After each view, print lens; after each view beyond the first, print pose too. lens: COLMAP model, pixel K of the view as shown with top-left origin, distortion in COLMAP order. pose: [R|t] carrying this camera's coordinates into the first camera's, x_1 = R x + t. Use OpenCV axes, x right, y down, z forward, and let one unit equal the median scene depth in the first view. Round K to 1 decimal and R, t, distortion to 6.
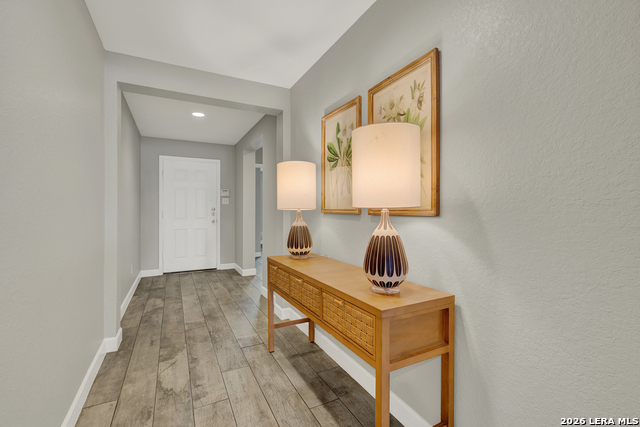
lens RADIAL K [[276.2, 0, 314.6], [0, 276.2, 210.5], [0, 0, 1]] dist [-0.000040, 0.000198]
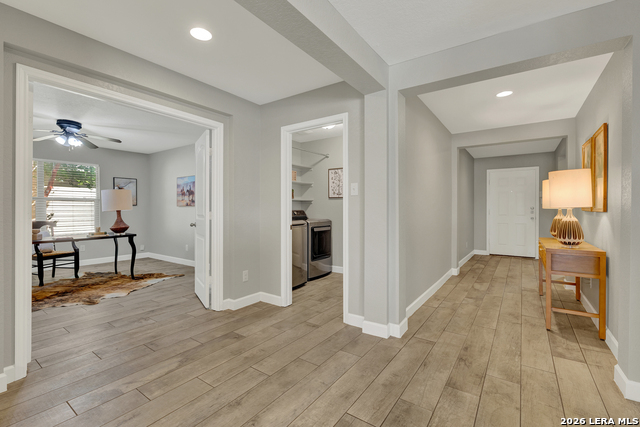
lens RADIAL K [[288.8, 0, 315.8], [0, 288.8, 211.5], [0, 0, 1]] dist [-0.005310, -0.000533]
pose [[0.457743, 0.010175, -0.889026, 0.545324], [-0.004079, 0.999948, 0.009345, 0.004800], [0.889075, -0.000652, 0.457761, -0.708442]]
